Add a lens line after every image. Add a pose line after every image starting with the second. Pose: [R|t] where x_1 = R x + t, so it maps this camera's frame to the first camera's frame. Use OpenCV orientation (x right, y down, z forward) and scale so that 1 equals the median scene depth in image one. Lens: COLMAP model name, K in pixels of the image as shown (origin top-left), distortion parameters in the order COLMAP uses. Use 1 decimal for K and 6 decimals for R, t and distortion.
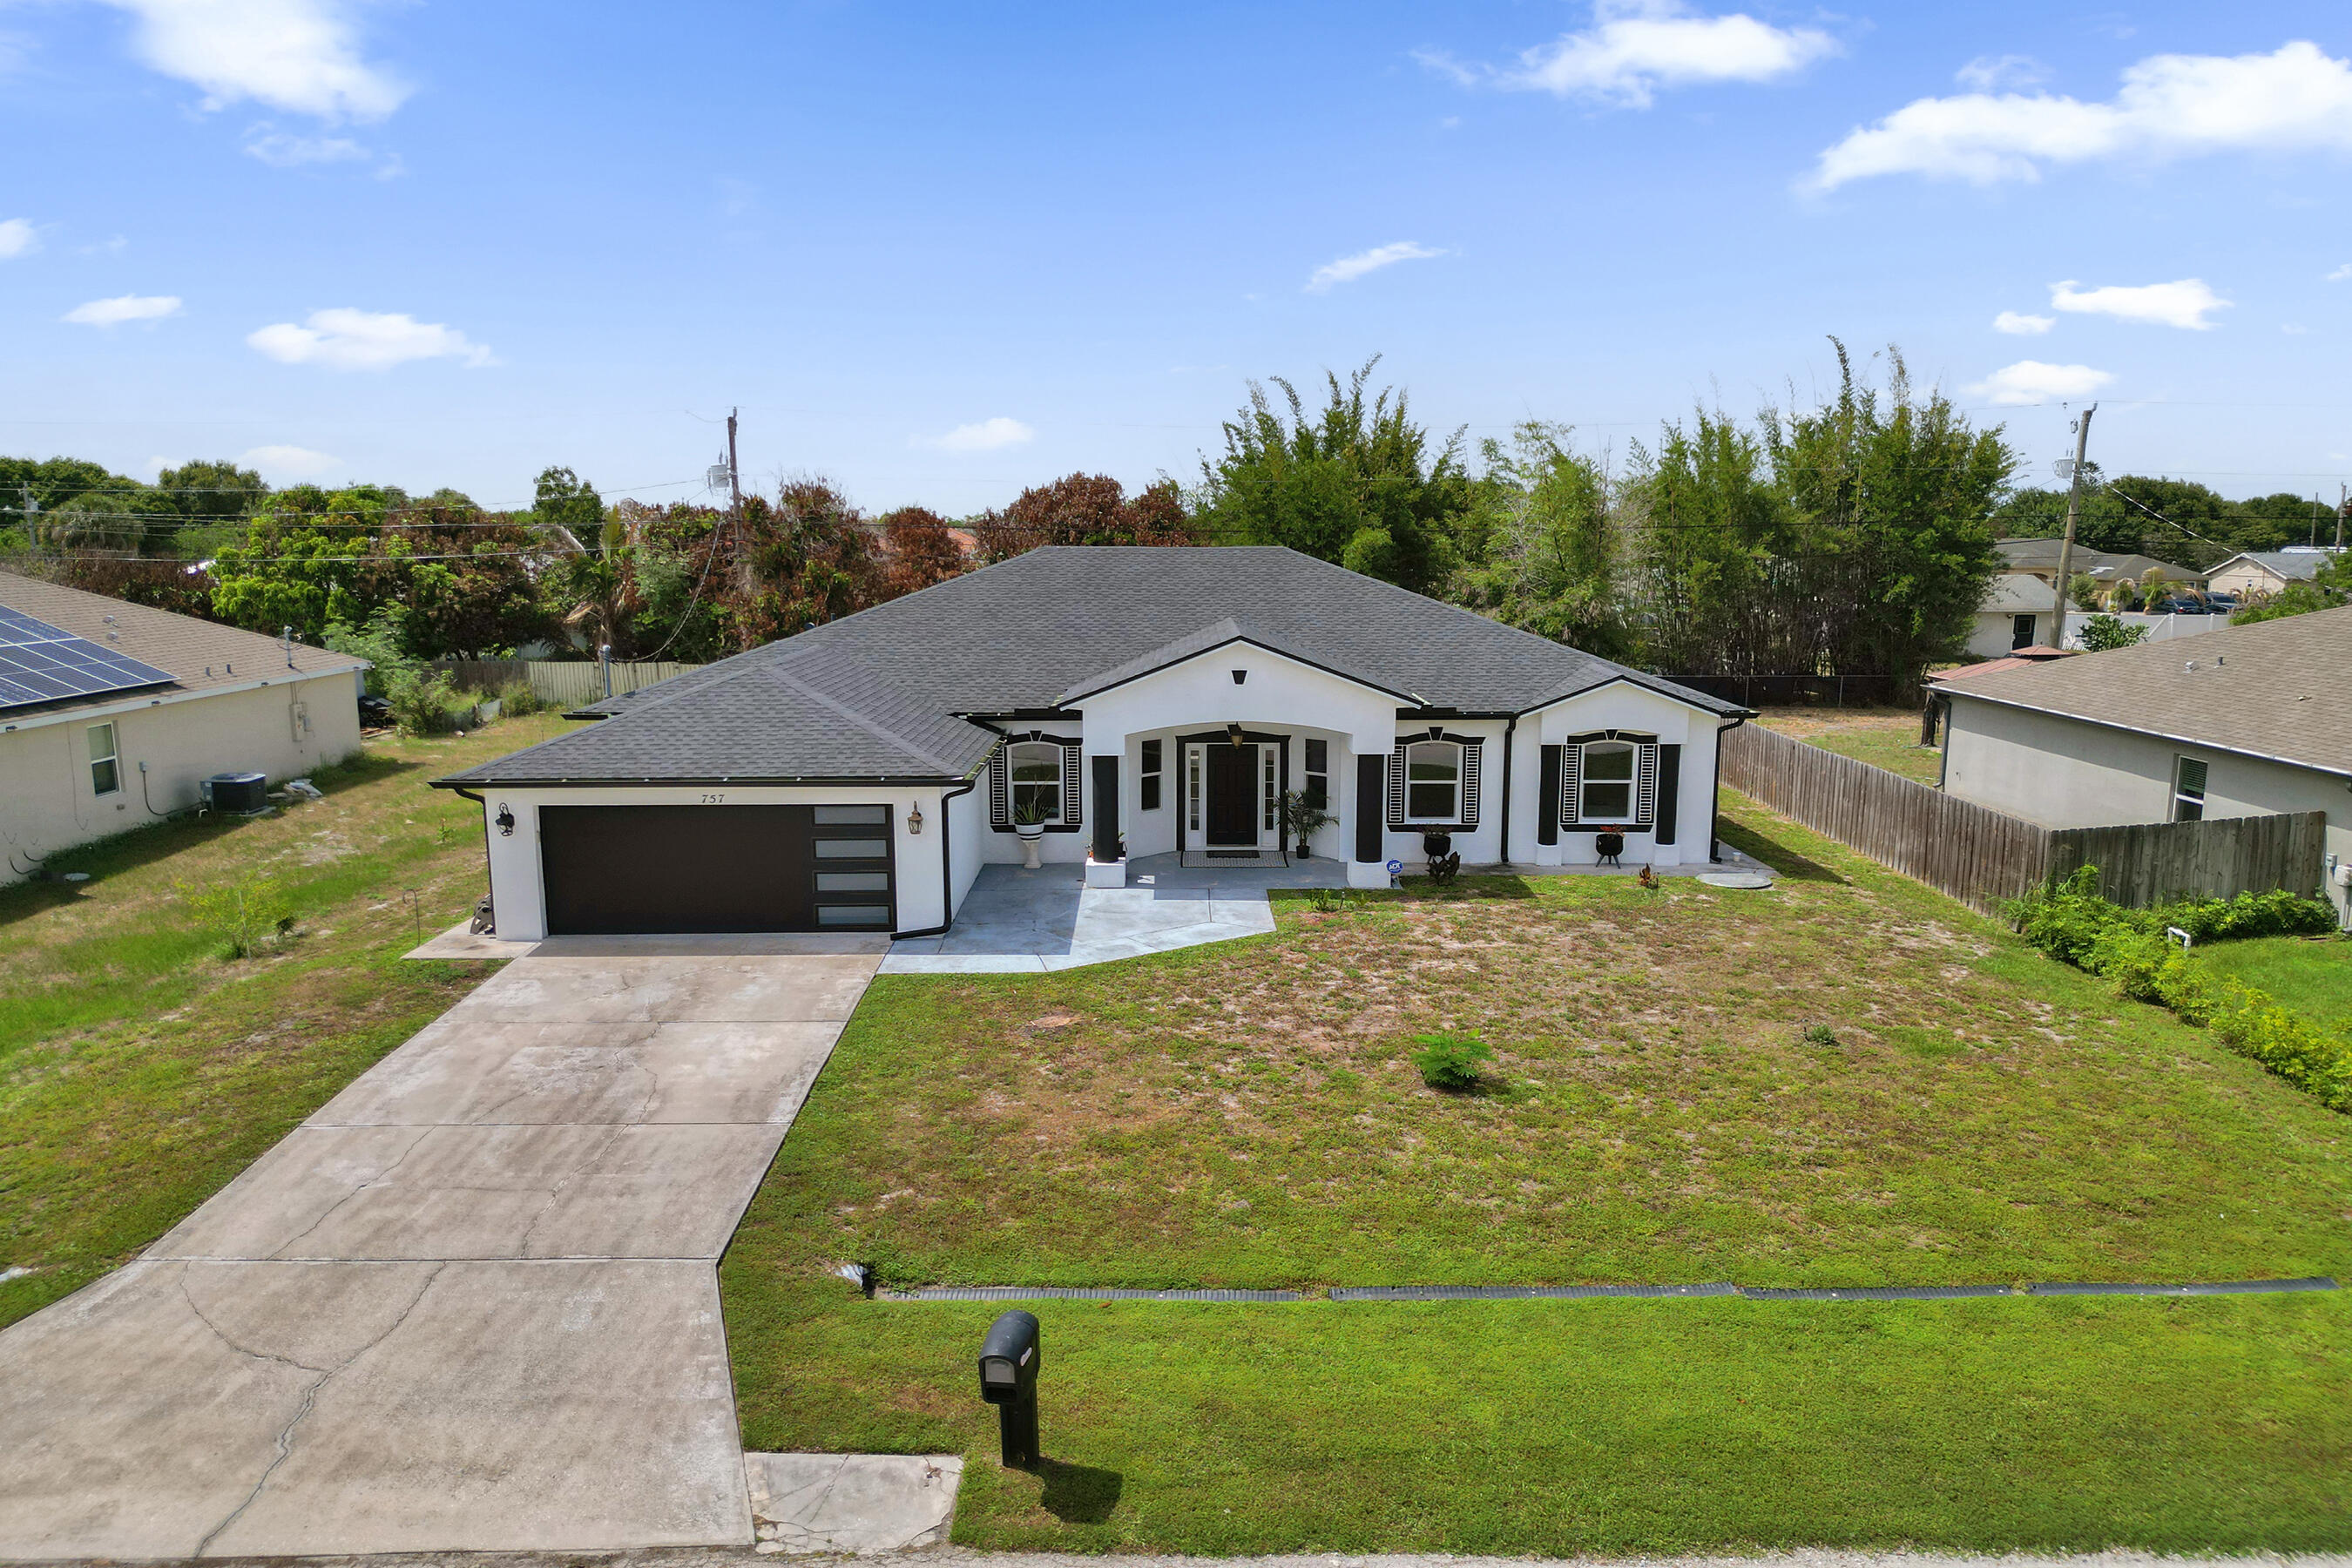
lens RADIAL K [[1641.5, 0, 1178.0], [0, 1641.5, 854.4], [0, 0, 1]] dist [0.072424, -0.078316]
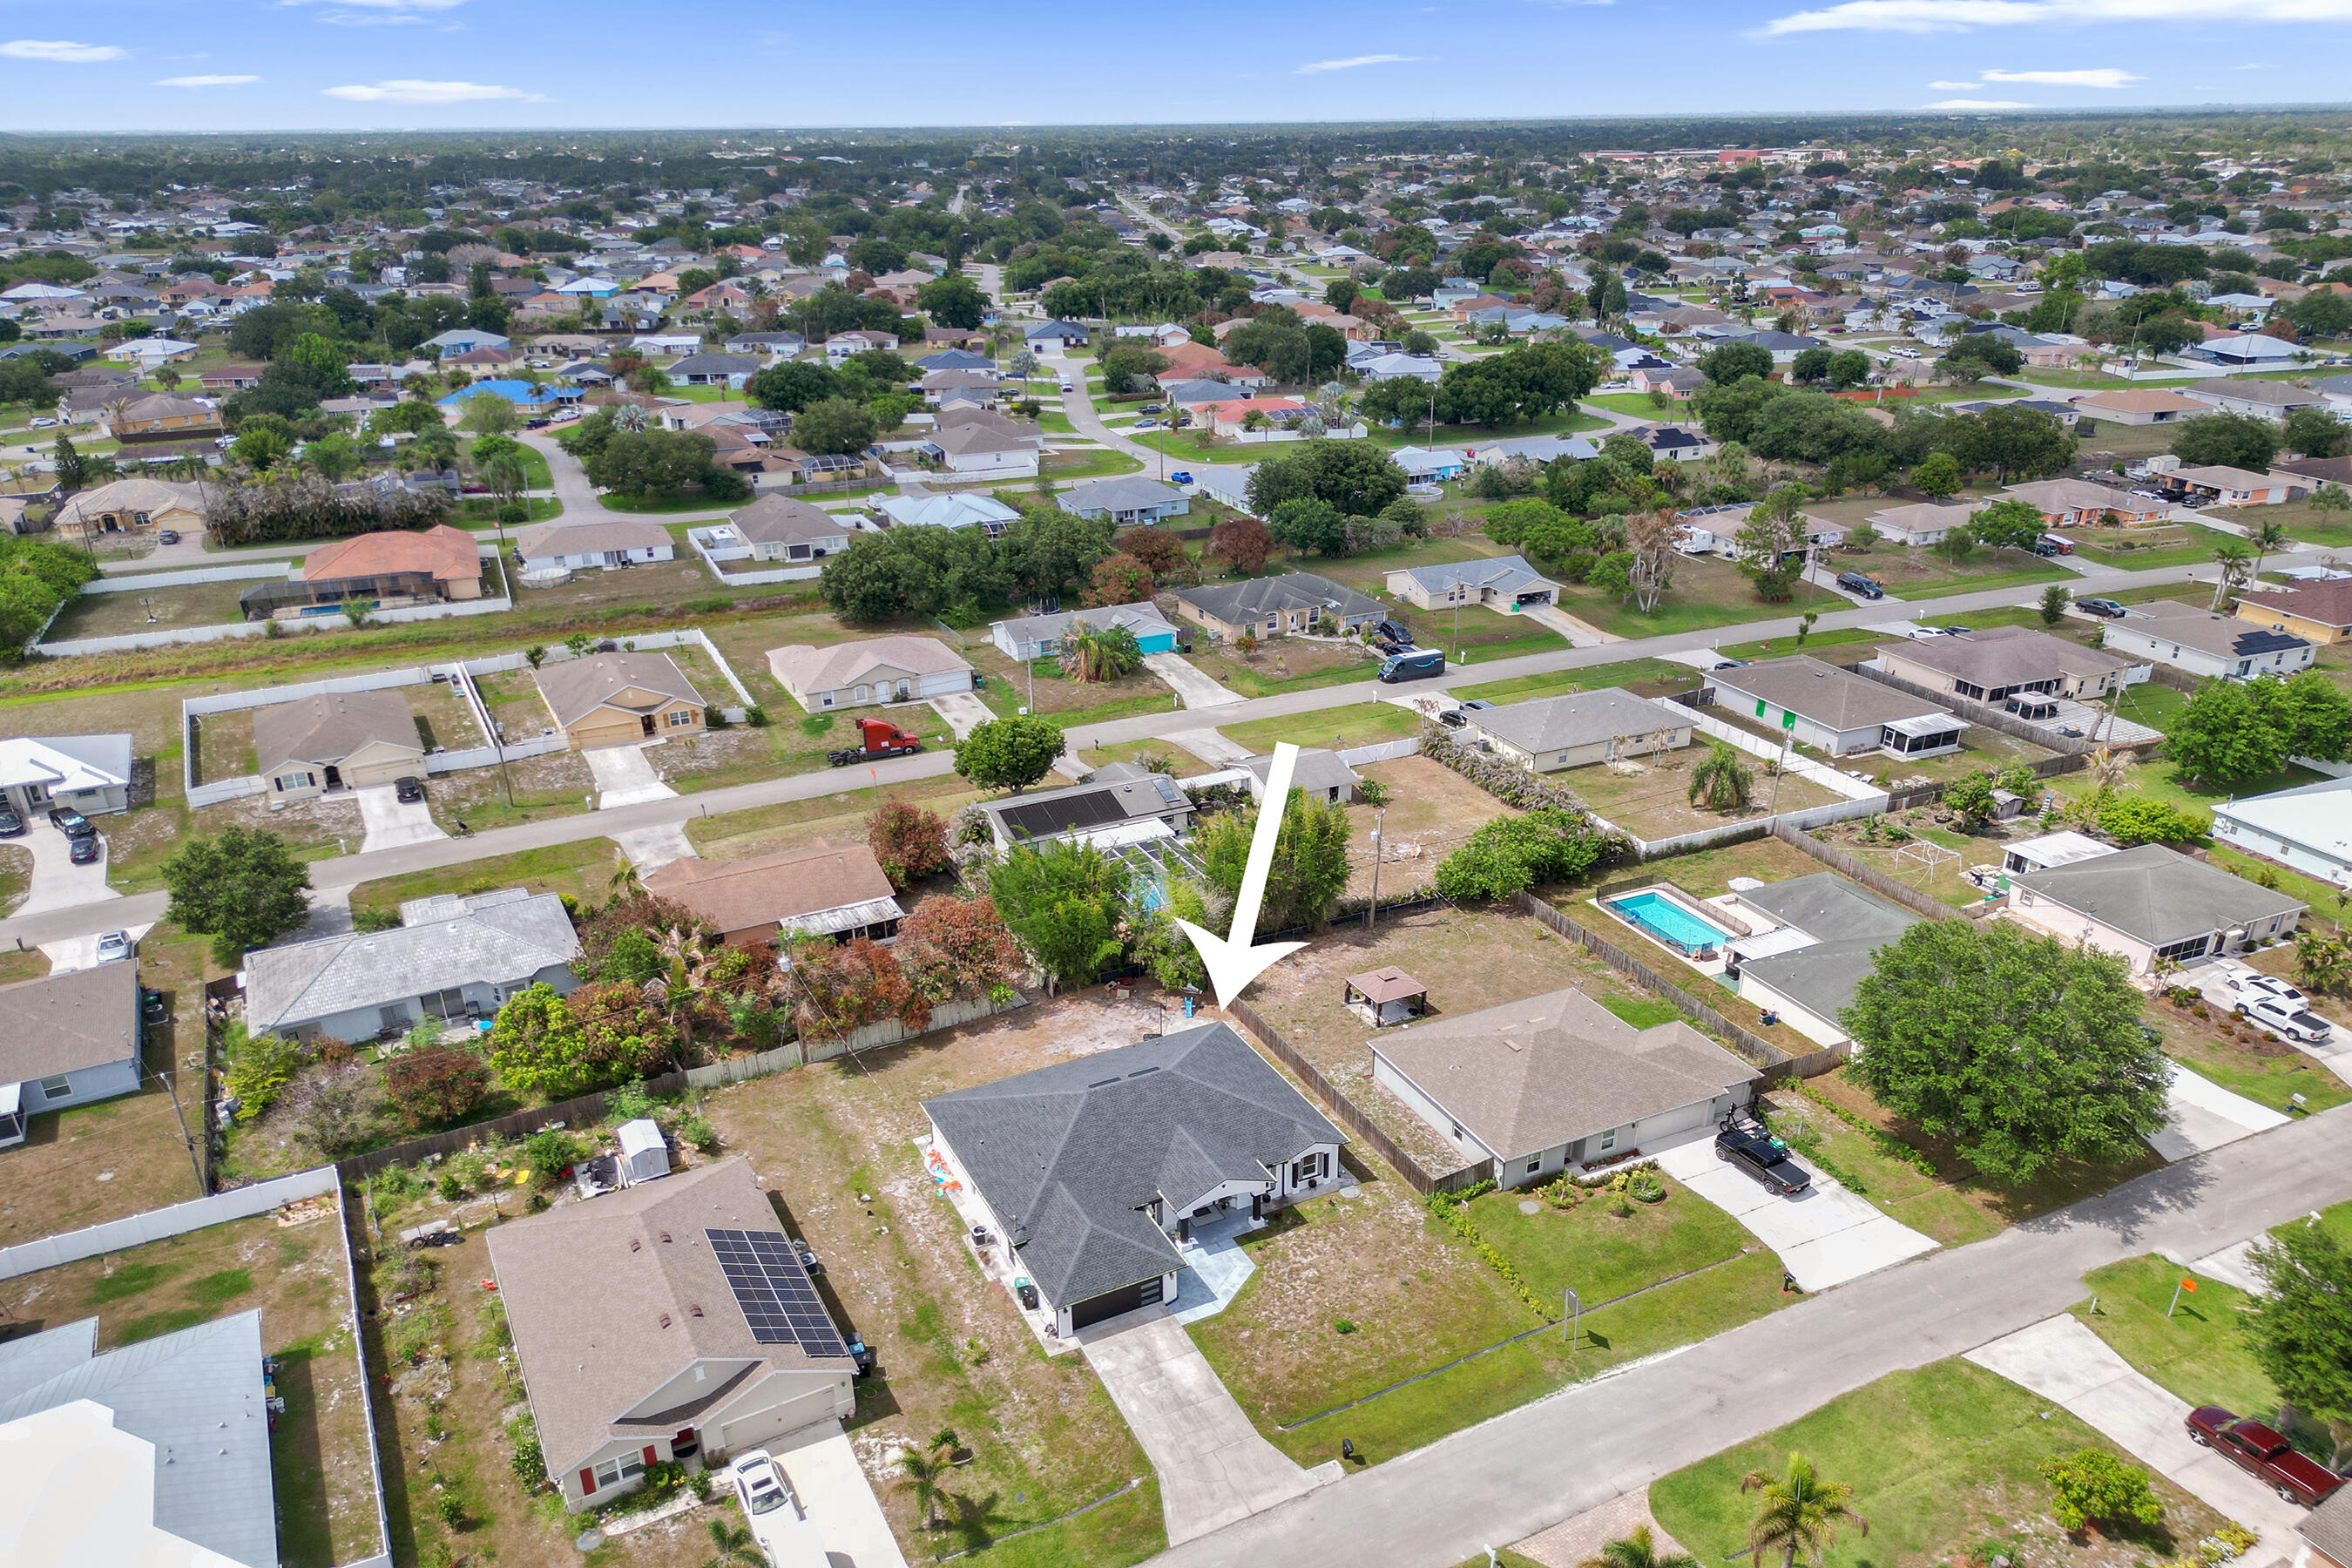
lens RADIAL K [[1641.5, 0, 1178.0], [0, 1641.5, 854.4], [0, 0, 1]] dist [0.072424, -0.078316]
pose [[0.895870, -0.187746, 0.402701, -1.370342], [0.097460, 0.967301, 0.234159, -1.679263], [-0.433495, -0.170529, 0.884874, -1.938281]]
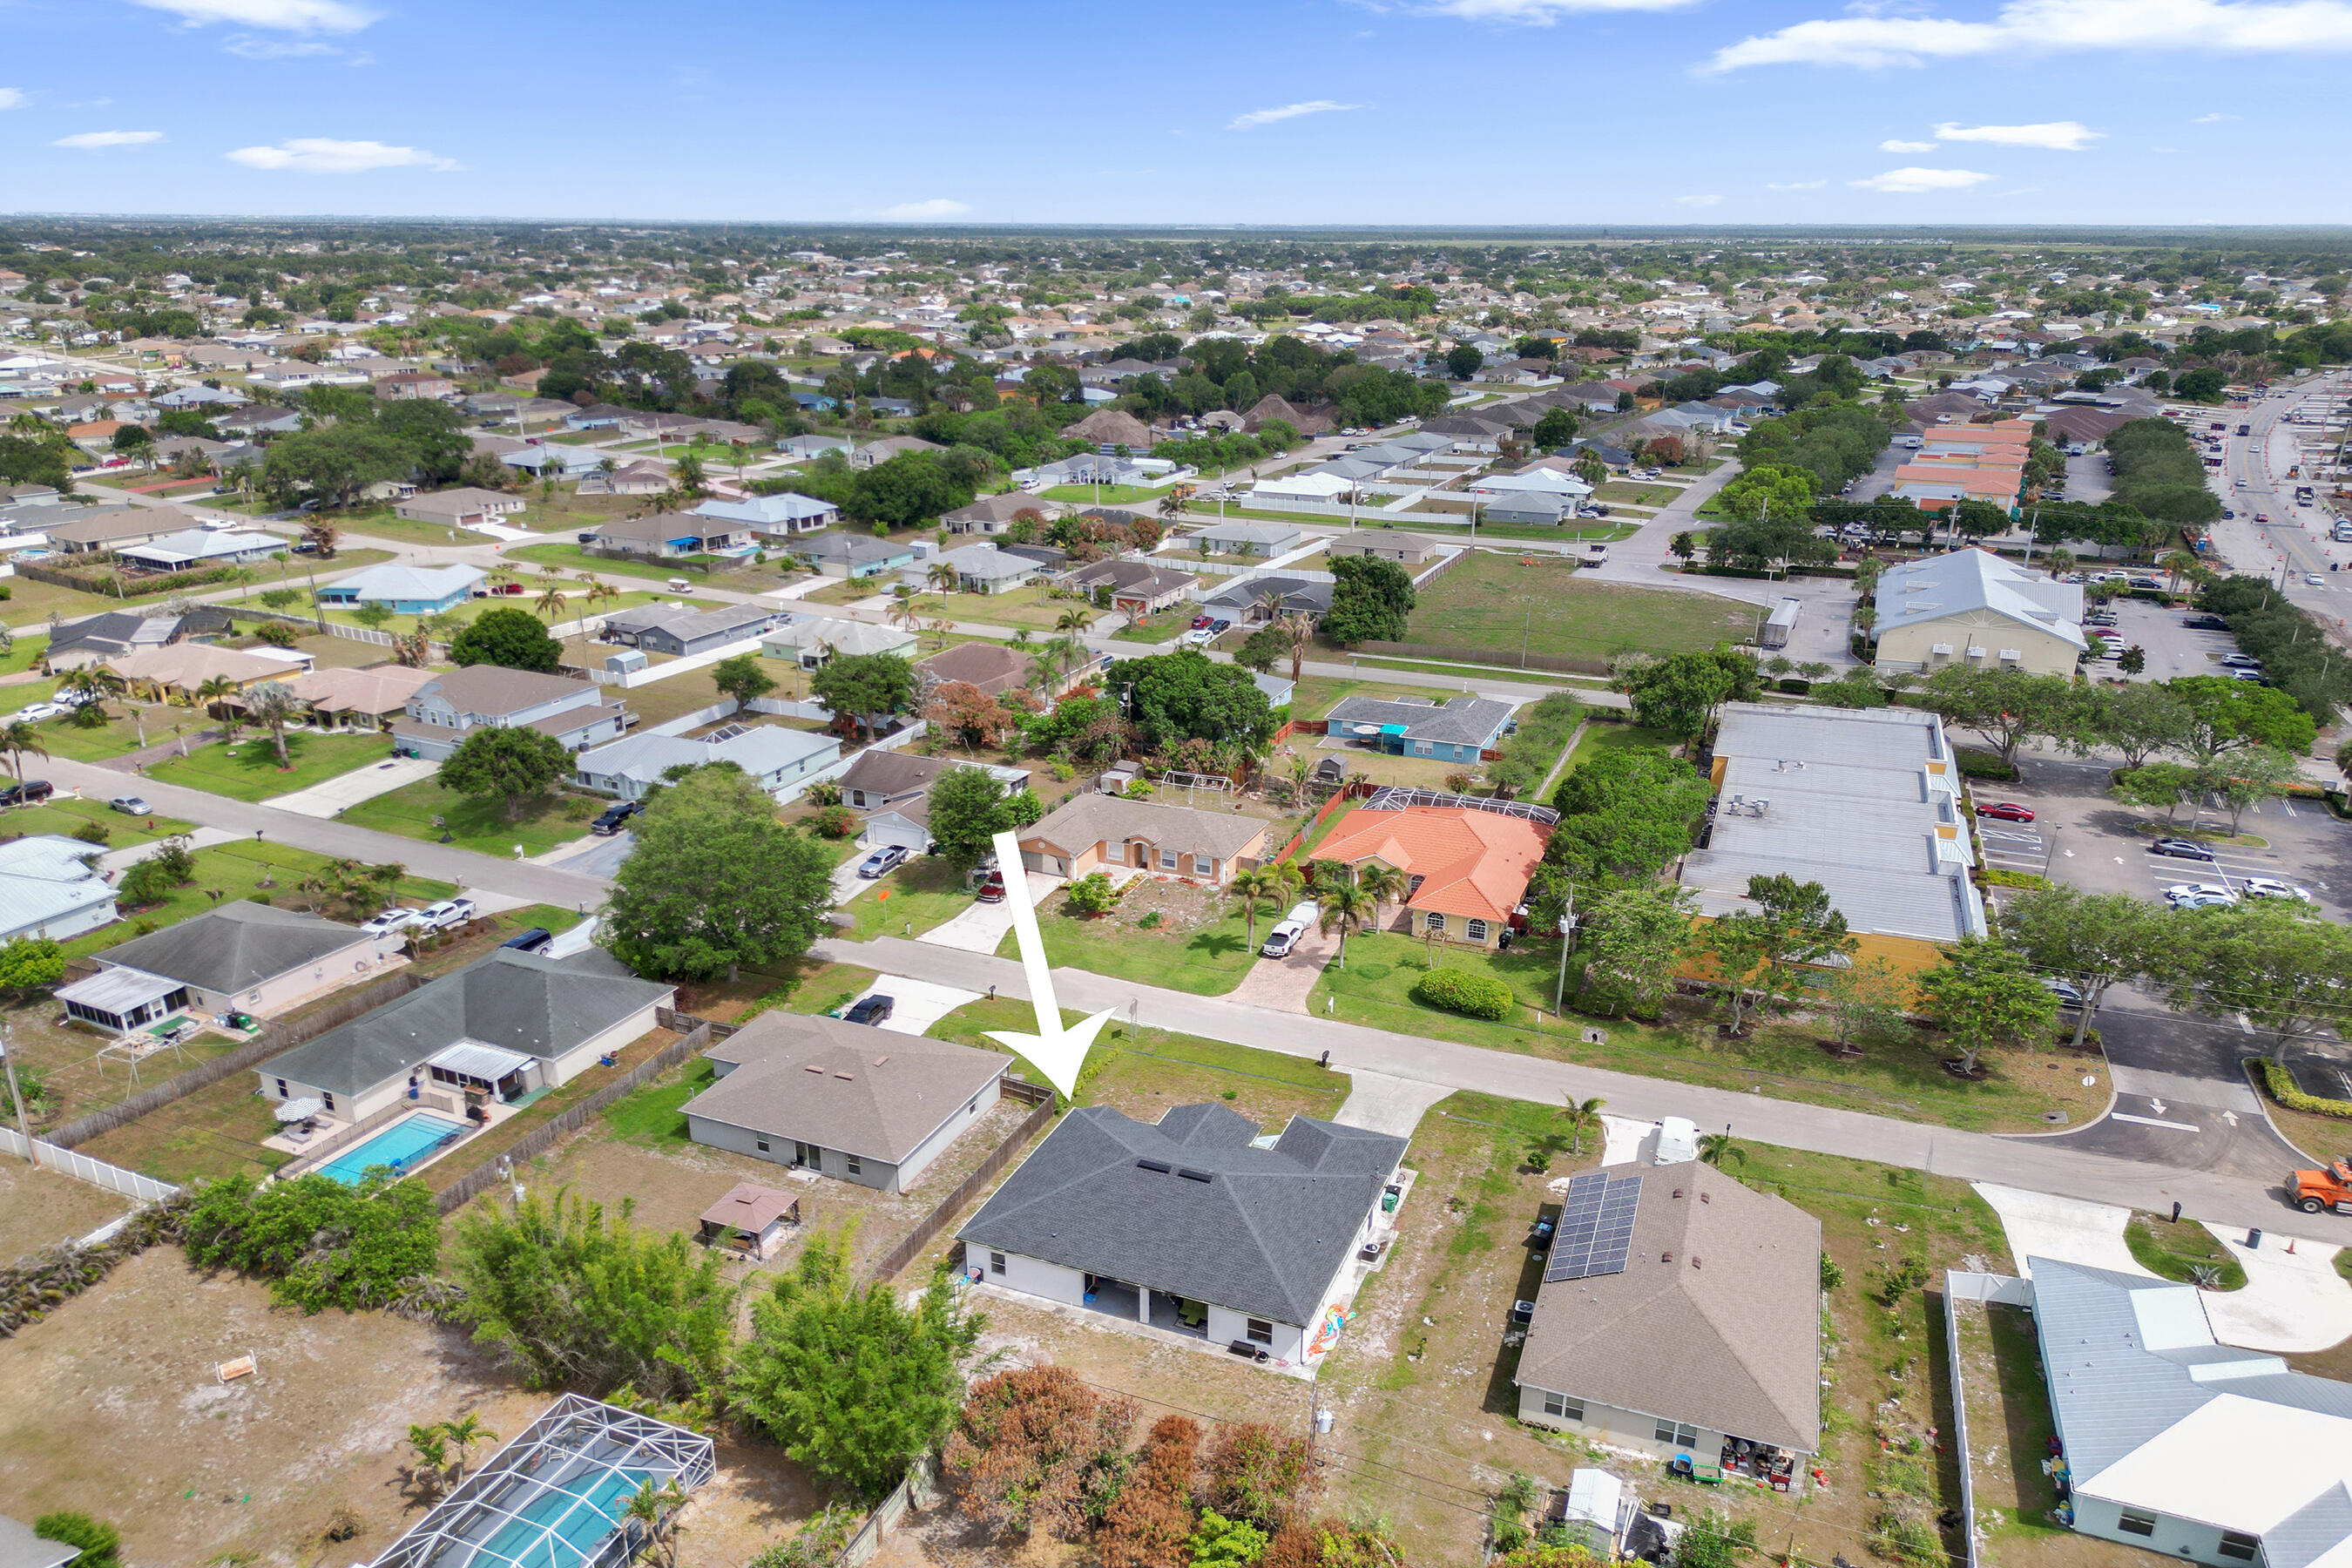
lens RADIAL K [[1641.5, 0, 1178.0], [0, 1641.5, 854.4], [0, 0, 1]] dist [0.072424, -0.078316]
pose [[-0.923476, -0.140941, 0.356830, -1.268598], [0.069779, 0.852863, 0.517452, -2.845226], [-0.377257, 0.502753, -0.777764, 4.053570]]
